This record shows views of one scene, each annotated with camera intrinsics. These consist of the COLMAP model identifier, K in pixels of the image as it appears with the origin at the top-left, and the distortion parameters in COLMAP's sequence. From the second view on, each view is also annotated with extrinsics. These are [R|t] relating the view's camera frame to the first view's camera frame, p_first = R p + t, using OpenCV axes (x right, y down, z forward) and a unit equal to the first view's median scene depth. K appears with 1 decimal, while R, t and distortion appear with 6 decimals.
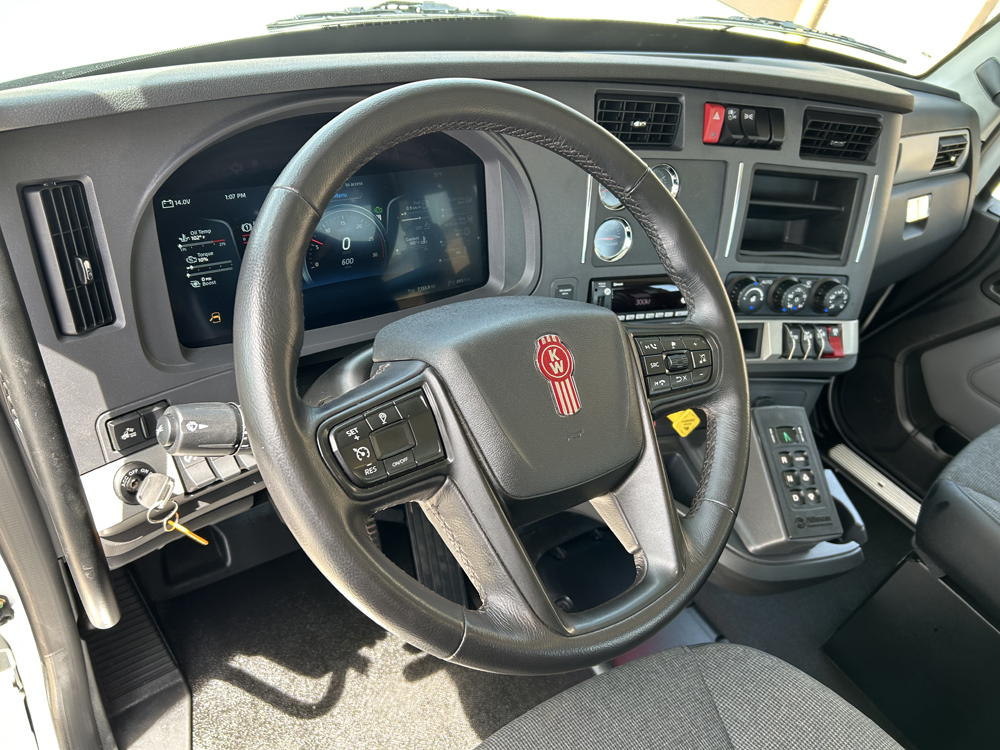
lens RADIAL K [[733.6, 0, 500.0], [0, 733.6, 375.0], [0, 0, 1]] dist [0.070922, -0.102305]
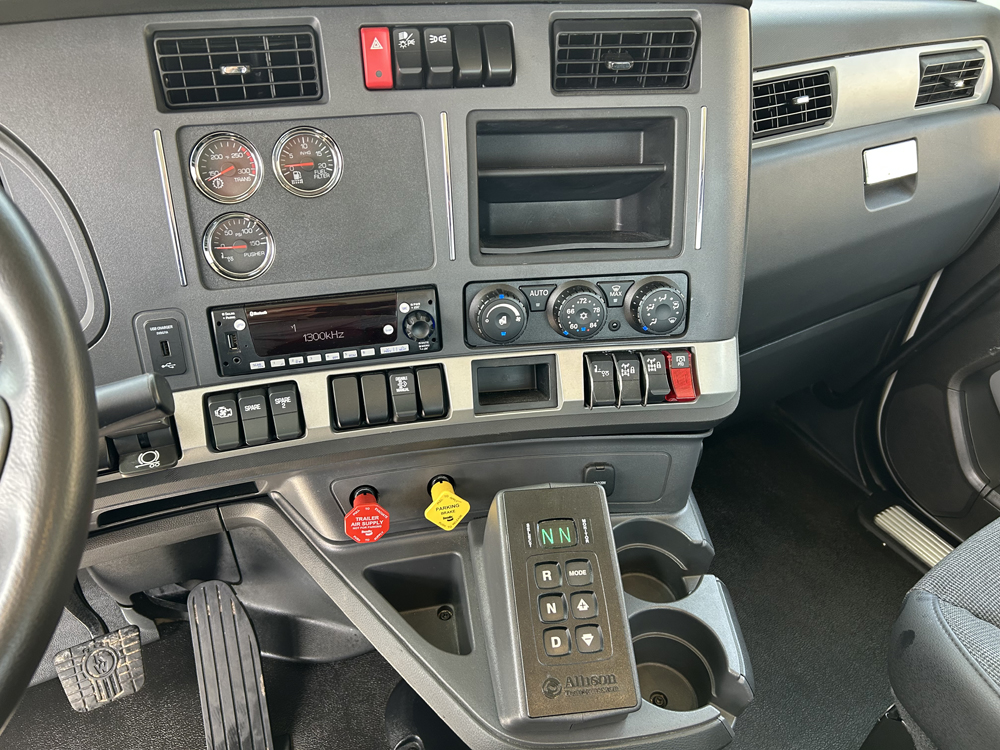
lens RADIAL K [[733.6, 0, 500.0], [0, 733.6, 375.0], [0, 0, 1]] dist [0.070922, -0.102305]
pose [[0.970635, -0.058822, -0.233256, 0.477486], [0.046543, 0.997242, -0.057805, -0.017358], [0.236013, 0.045251, 0.970696, 0.370074]]
